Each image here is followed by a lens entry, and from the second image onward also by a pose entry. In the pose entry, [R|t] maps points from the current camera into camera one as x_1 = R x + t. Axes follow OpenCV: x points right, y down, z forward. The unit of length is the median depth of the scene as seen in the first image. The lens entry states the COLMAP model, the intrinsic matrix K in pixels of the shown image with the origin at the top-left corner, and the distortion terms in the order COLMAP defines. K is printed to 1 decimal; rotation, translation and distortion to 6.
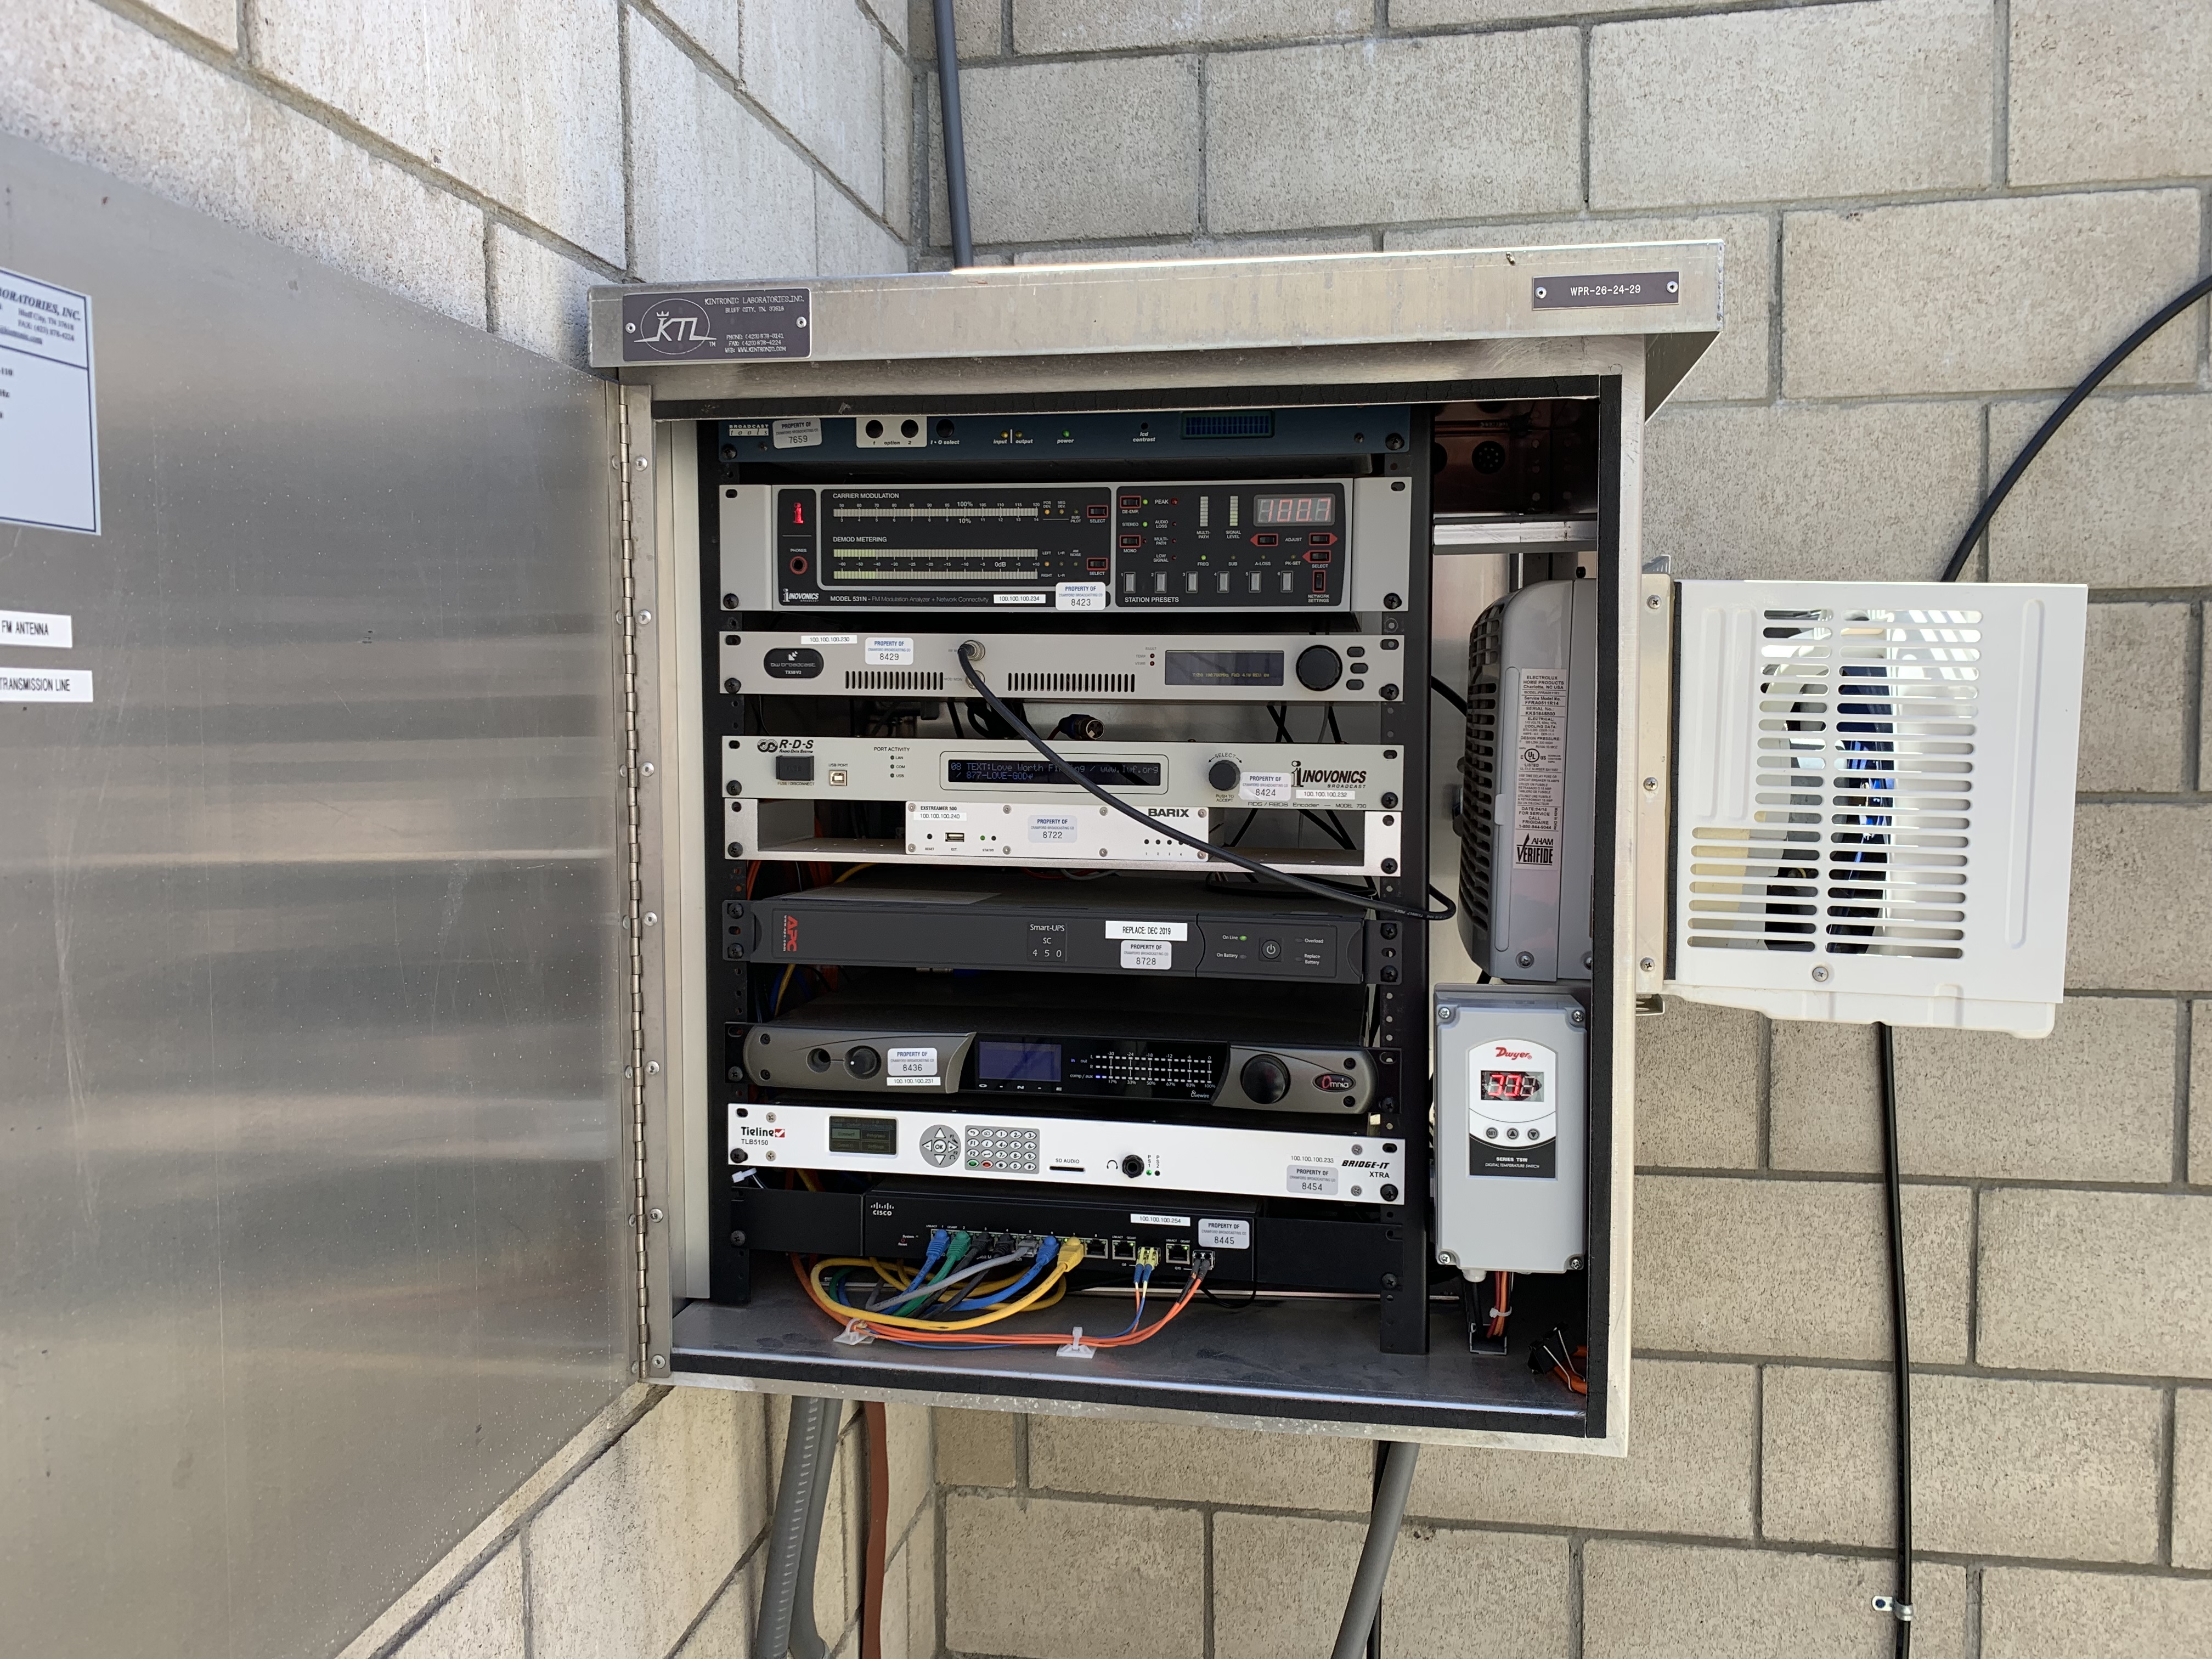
lens RADIAL K [[1699.8, 0, 1111.5], [0, 1699.8, 818.8], [0, 0, 1]] dist [-0.008154, 0.075214]
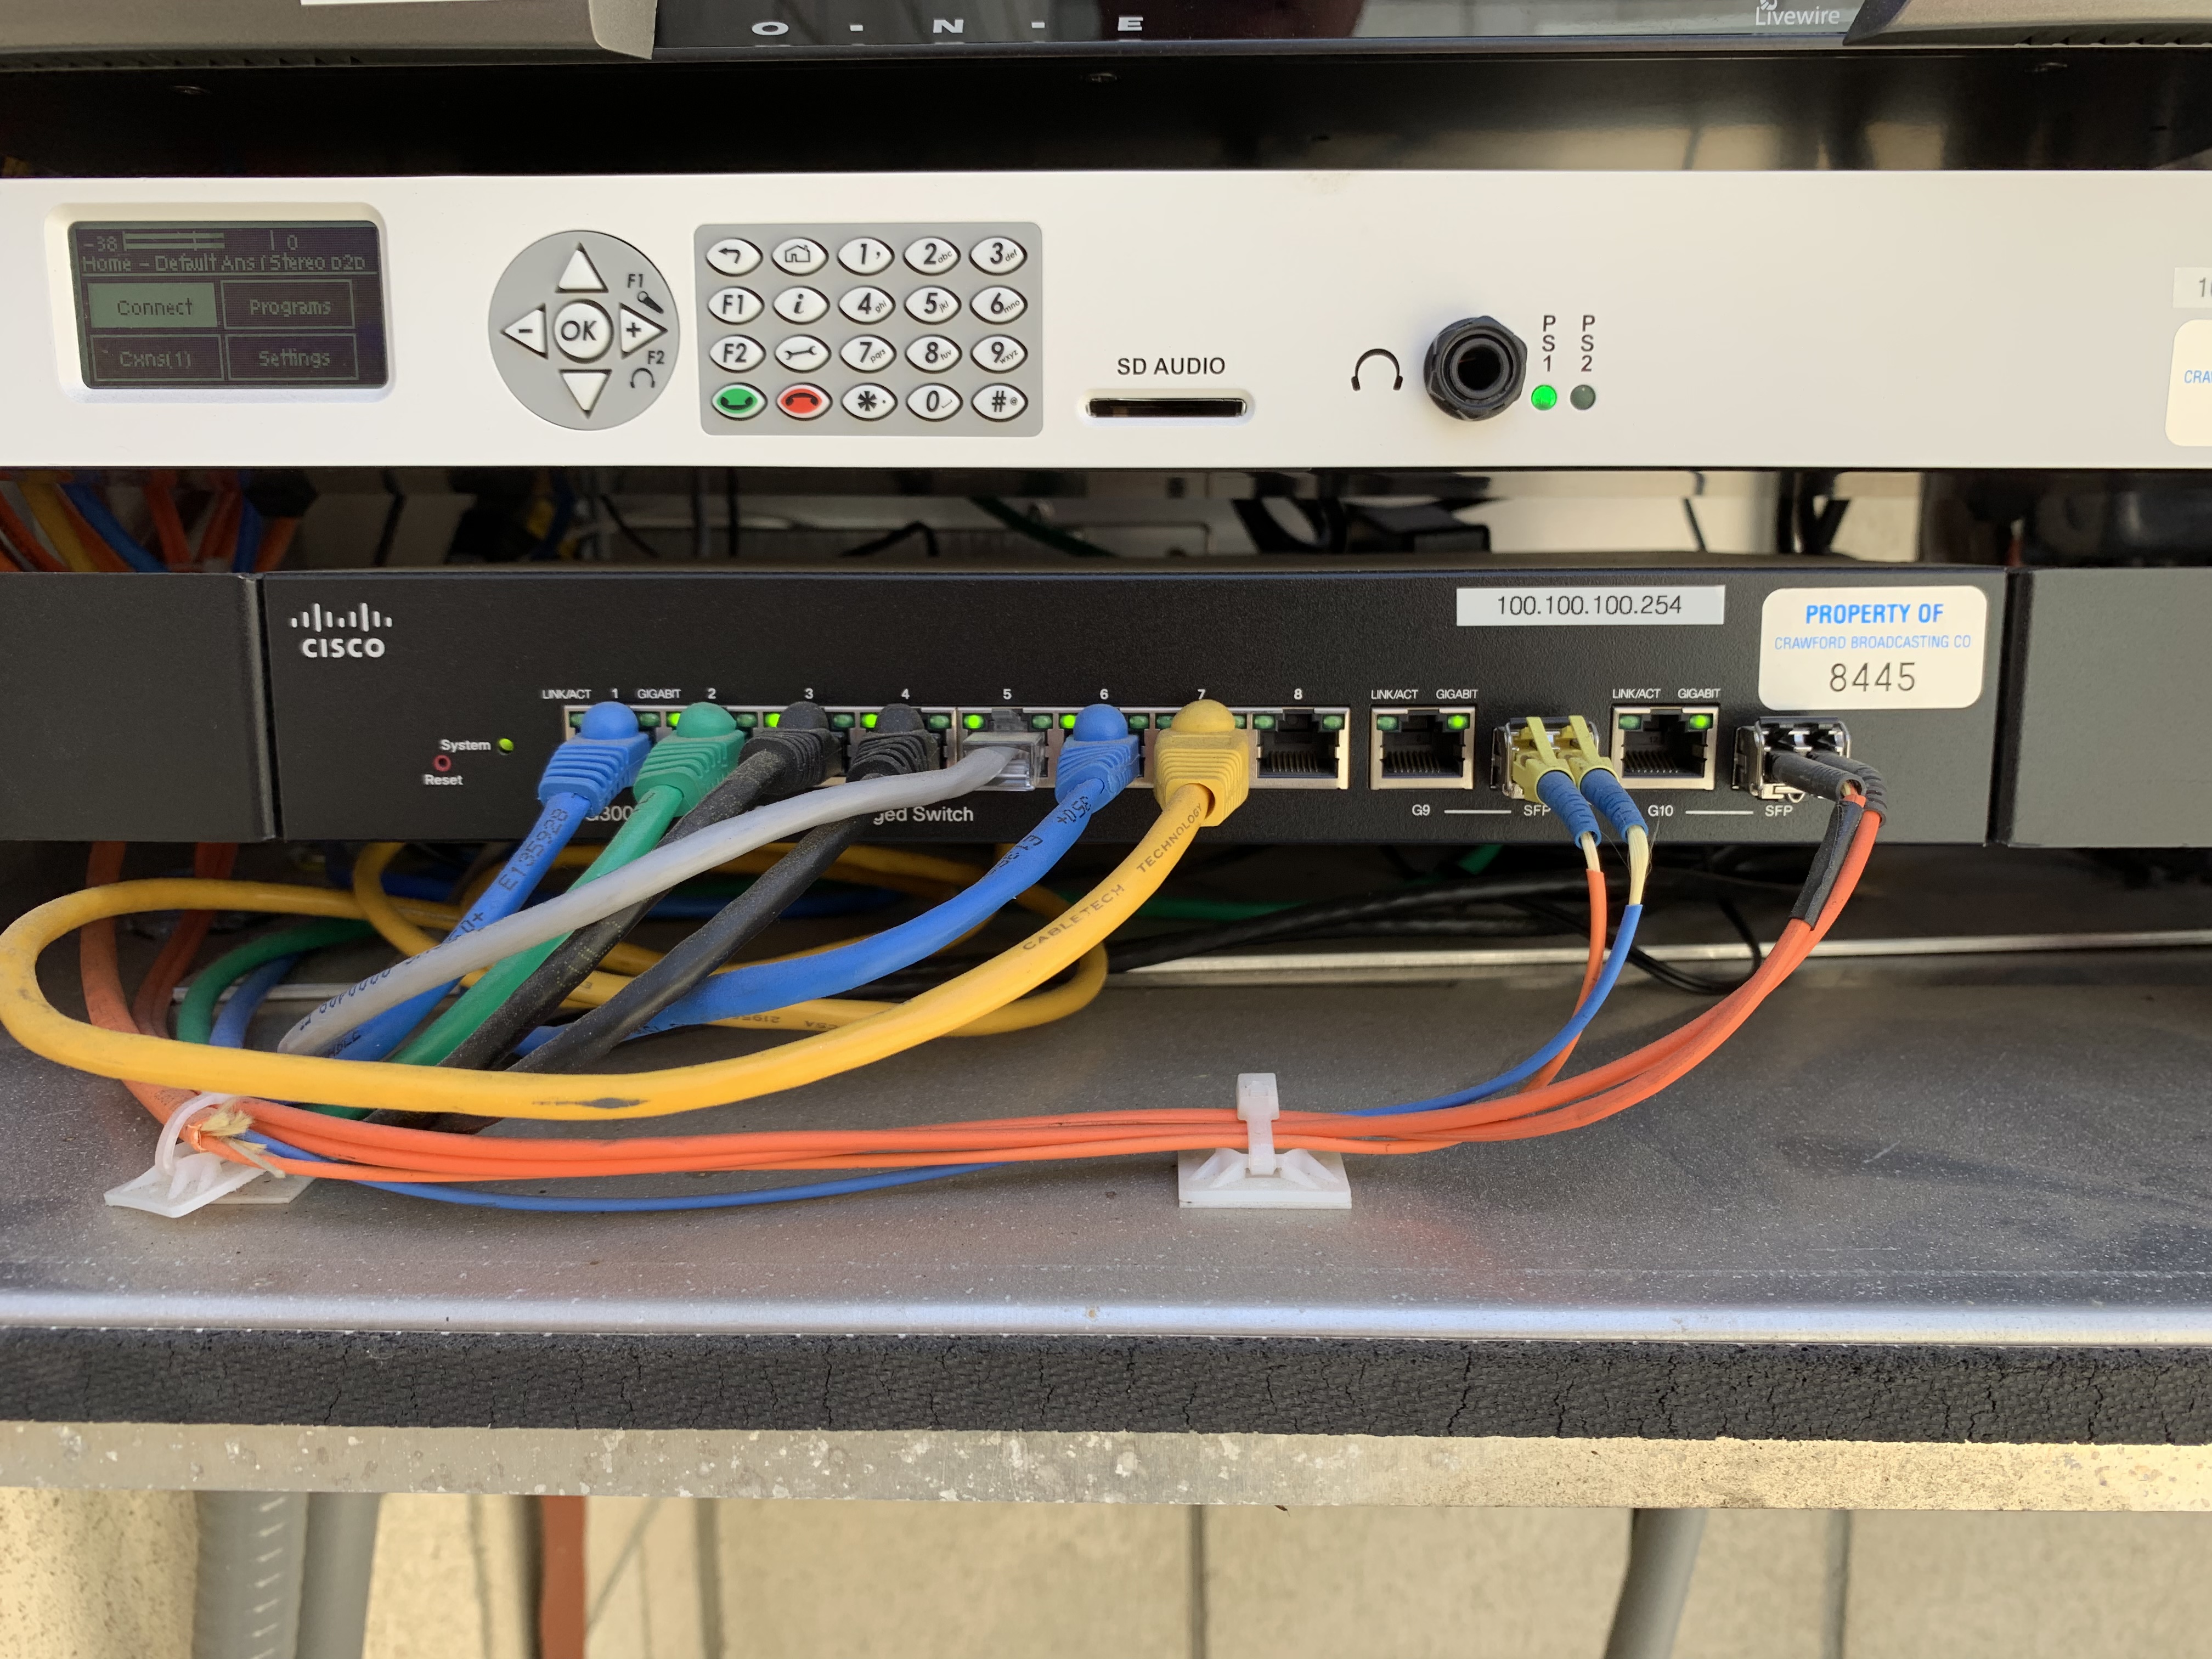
lens RADIAL K [[1678.0, 0, 1106.0], [0, 1678.0, 829.5], [0, 0, 1]] dist [0.006705, 0.006300]
pose [[0.989776, -0.033212, 0.138710, -0.045625], [0.018110, 0.993904, 0.108749, 0.163313], [-0.141476, -0.105125, 0.984344, 0.530551]]
